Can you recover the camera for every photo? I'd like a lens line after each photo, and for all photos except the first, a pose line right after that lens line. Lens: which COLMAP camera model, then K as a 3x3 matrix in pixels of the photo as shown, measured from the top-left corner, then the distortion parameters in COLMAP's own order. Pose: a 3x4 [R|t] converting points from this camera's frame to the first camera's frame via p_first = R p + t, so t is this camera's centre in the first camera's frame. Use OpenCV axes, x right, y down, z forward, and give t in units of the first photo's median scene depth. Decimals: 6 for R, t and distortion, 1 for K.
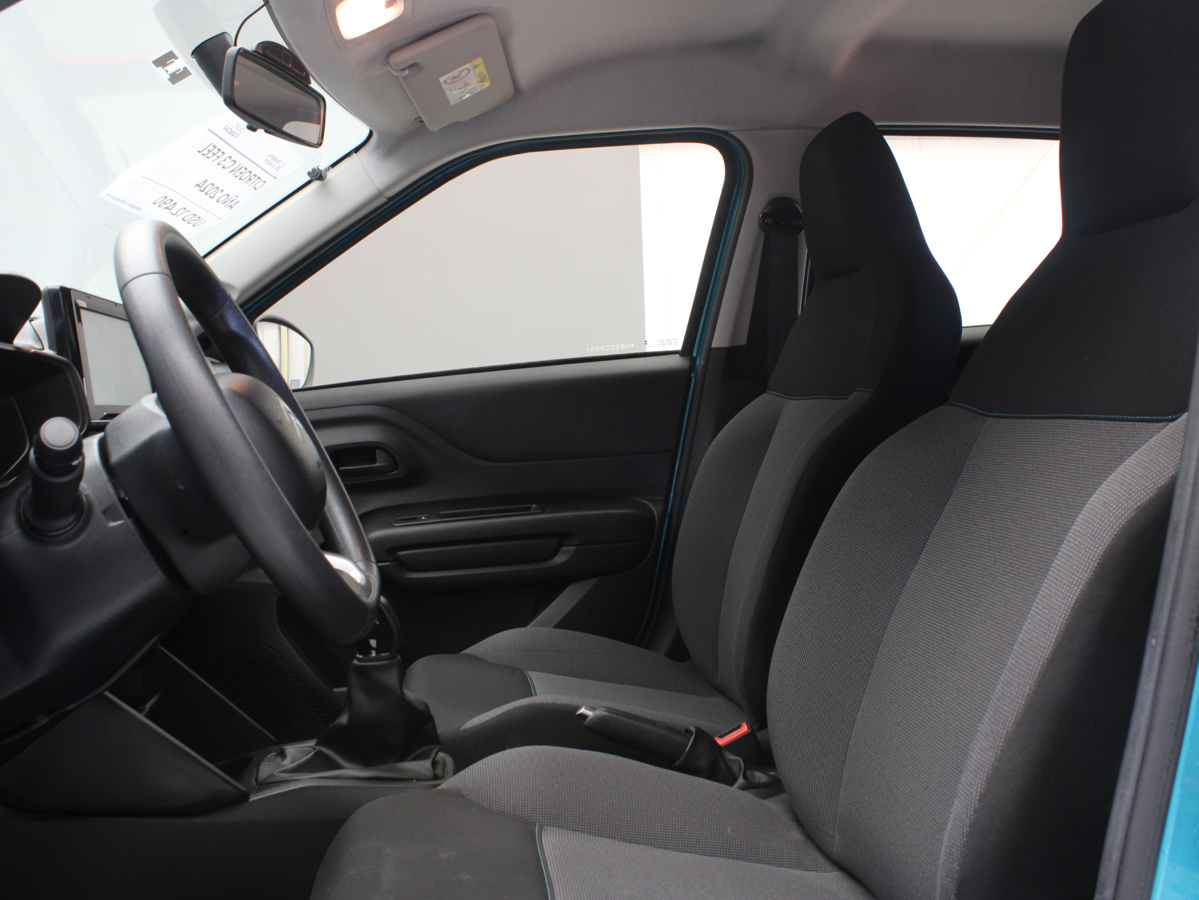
lens RADIAL K [[1192.1, 0, 599.5], [0, 1192.1, 450.0], [0, 0, 1]] dist [-0.180111, 0.151373]
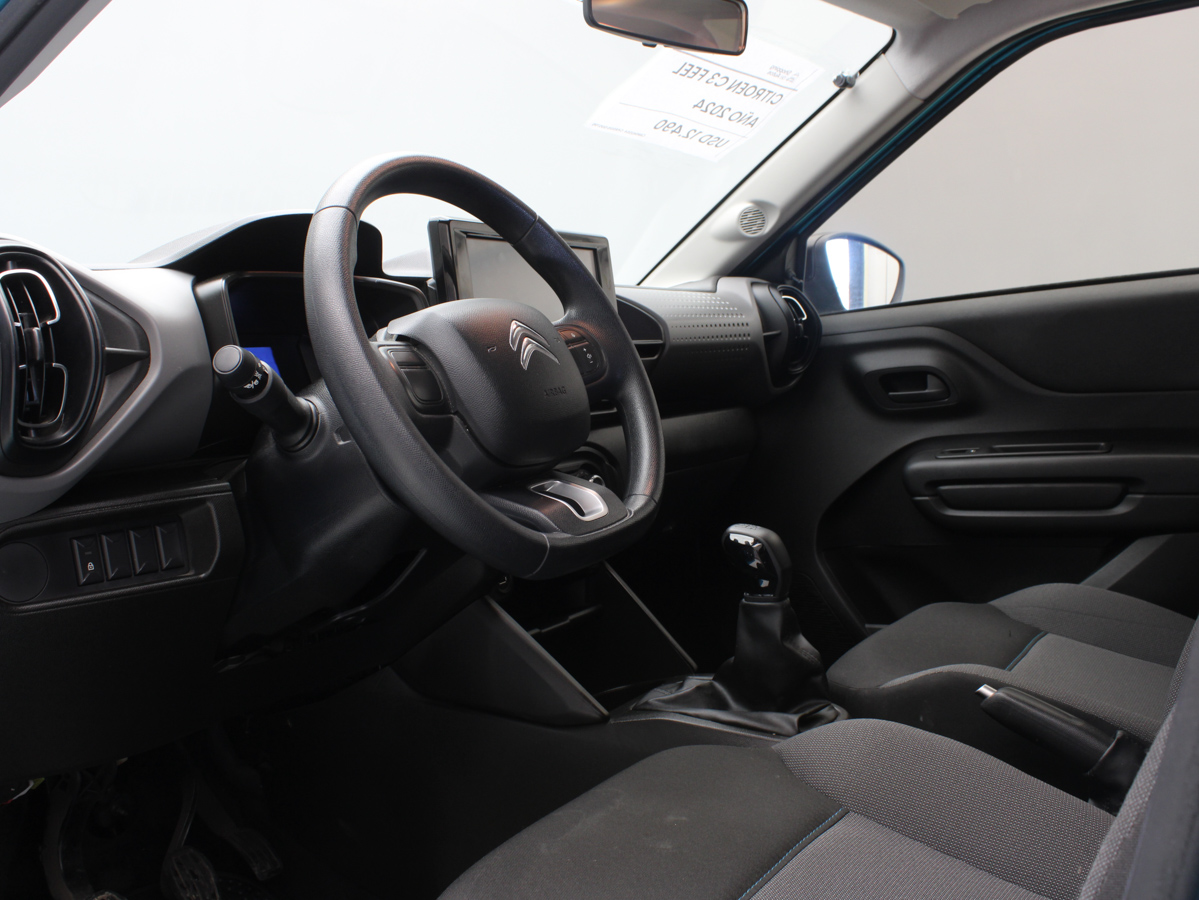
lens RADIAL K [[1192.1, 0, 599.5], [0, 1192.1, 450.0], [0, 0, 1]] dist [-0.180111, 0.151373]
pose [[0.784023, 0.057977, -0.618018, 0.193110], [-0.015109, 0.997116, 0.074372, -0.006519], [0.620547, -0.048971, 0.782638, 0.124858]]
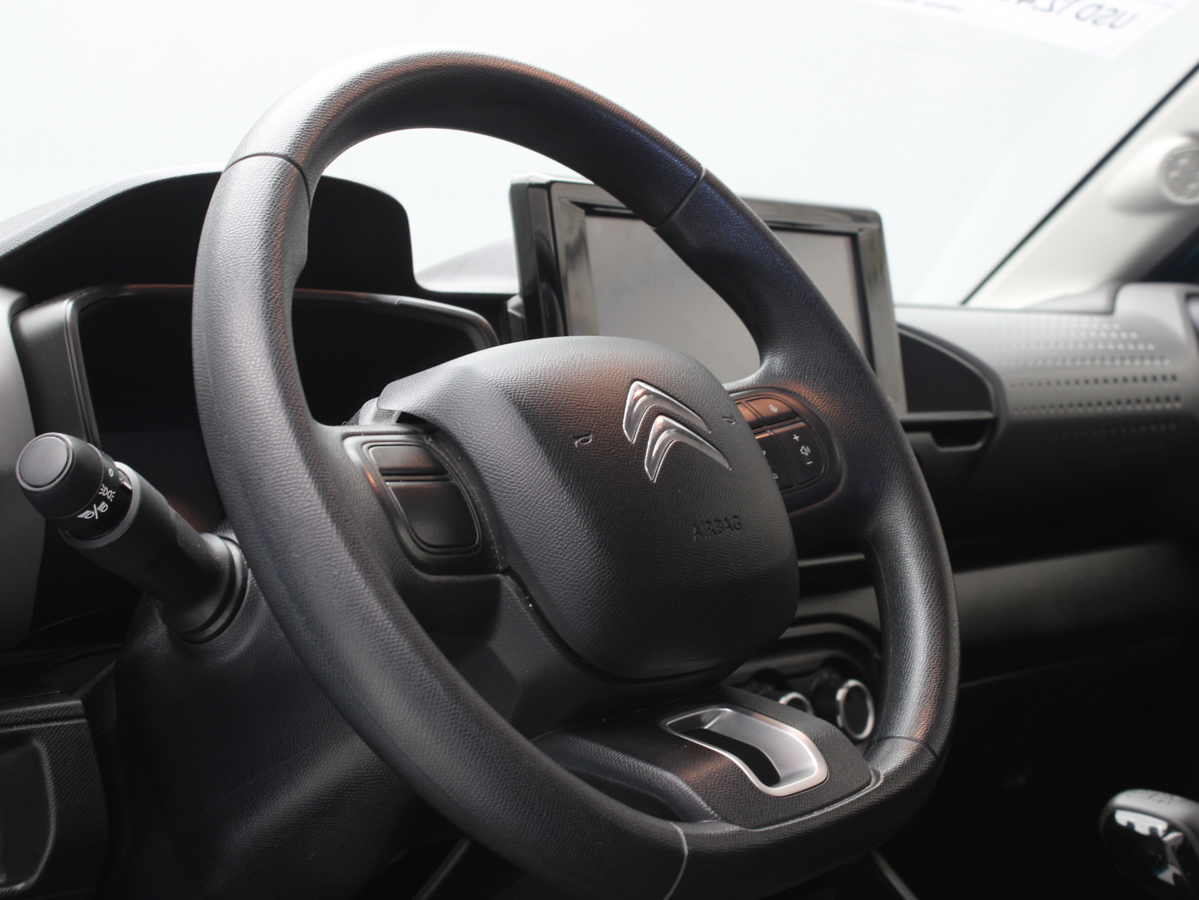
lens RADIAL K [[2167.5, 0, 599.5], [0, 2167.5, 450.0], [0, 0, 1]] dist [-0.007513, -0.148616]
pose [[0.675923, 0.013395, -0.736851, 0.179974], [-0.012408, 0.999900, 0.006794, -0.011622], [0.736868, 0.004551, 0.676021, 0.183949]]
